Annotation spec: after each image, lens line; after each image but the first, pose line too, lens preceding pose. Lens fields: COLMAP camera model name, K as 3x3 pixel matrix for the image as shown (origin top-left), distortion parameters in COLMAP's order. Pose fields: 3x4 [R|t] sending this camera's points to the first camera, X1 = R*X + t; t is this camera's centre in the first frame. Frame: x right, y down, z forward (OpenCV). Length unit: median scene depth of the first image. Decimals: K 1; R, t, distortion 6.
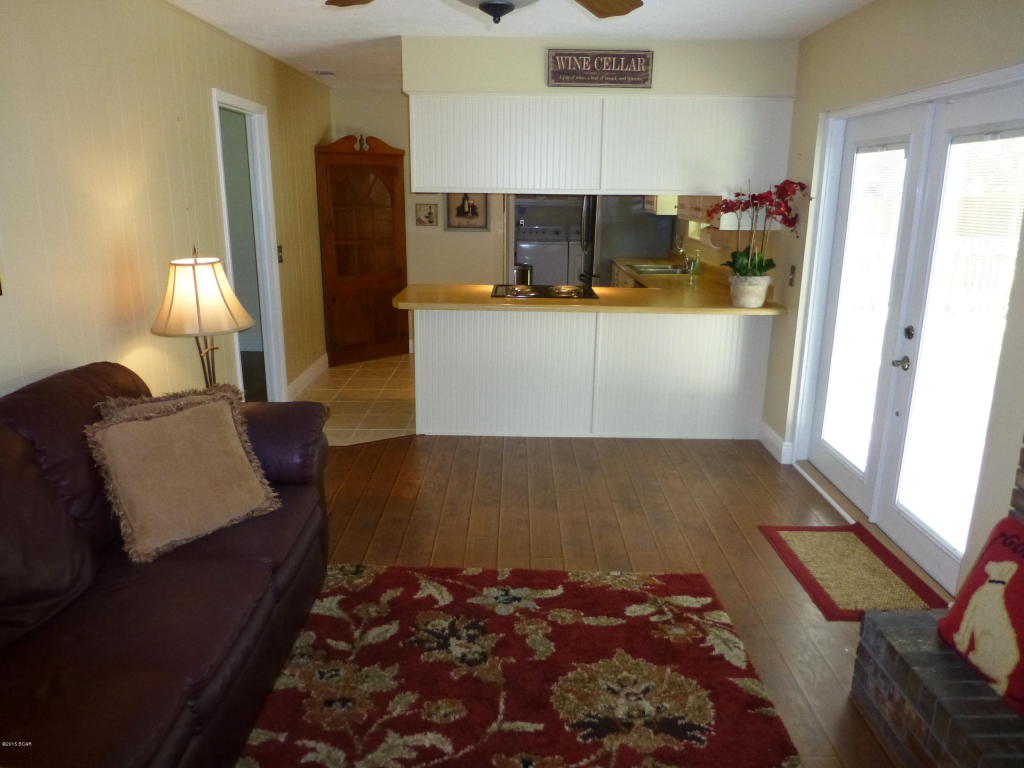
lens RADIAL K [[738.6, 0, 510.8], [0, 738.6, 390.2], [0, 0, 1]] dist [-0.031562, 0.011489]
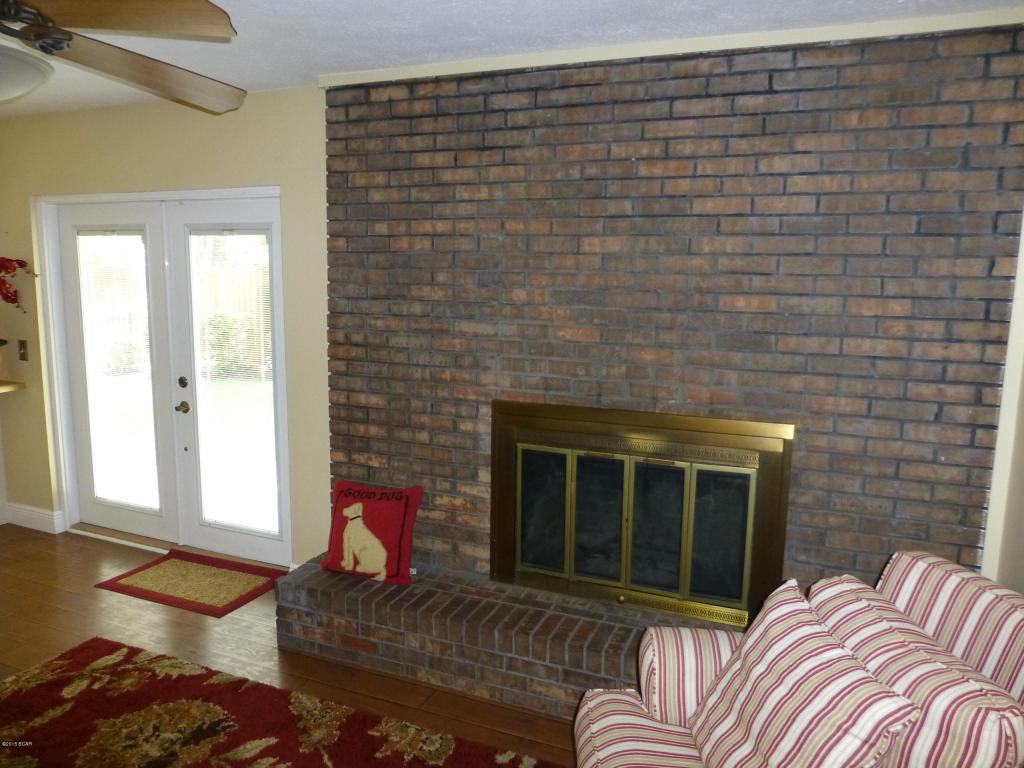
lens RADIAL K [[738.6, 0, 515.8], [0, 738.6, 384.1], [0, 0, 1]] dist [-0.031562, 0.011489]
pose [[0.373450, -0.137628, 0.917384, -0.454213], [0.225719, 0.972692, 0.054040, -0.018479], [-0.899770, 0.186890, 0.394317, 0.005300]]
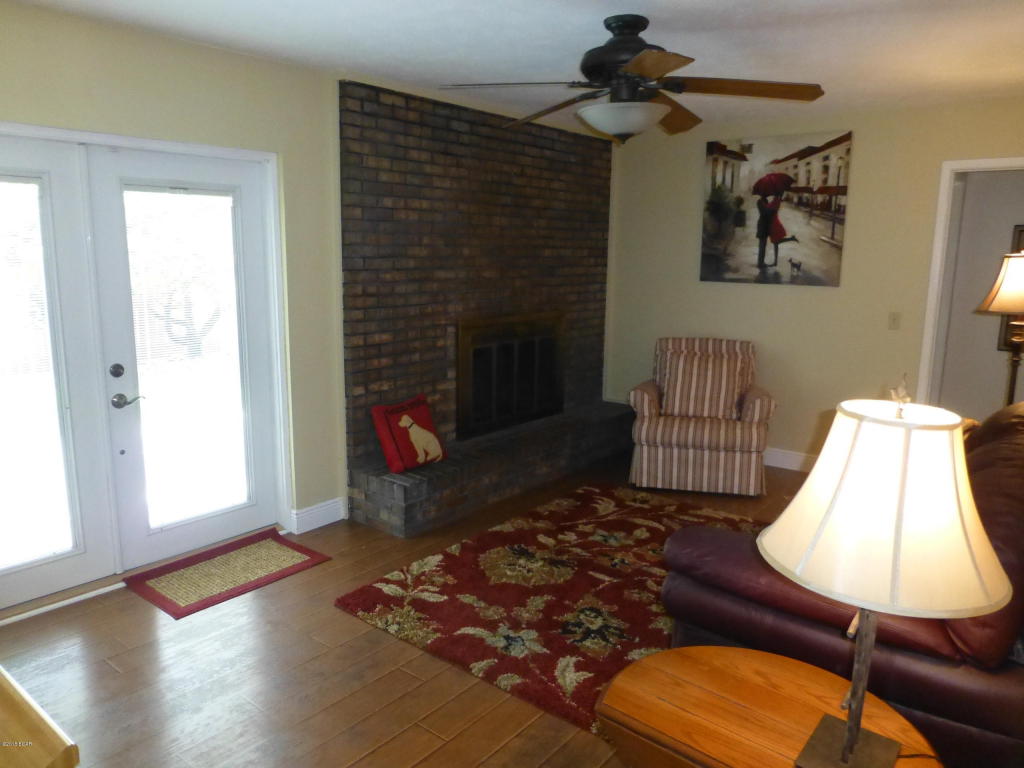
lens RADIAL K [[738.6, 0, 515.1], [0, 738.6, 378.9], [0, 0, 1]] dist [-0.031562, 0.011489]
pose [[-0.789069, -0.126108, 0.601221, -0.587478], [0.140251, 0.915871, 0.376179, -0.438786], [-0.598080, 0.381153, -0.704998, 1.639305]]
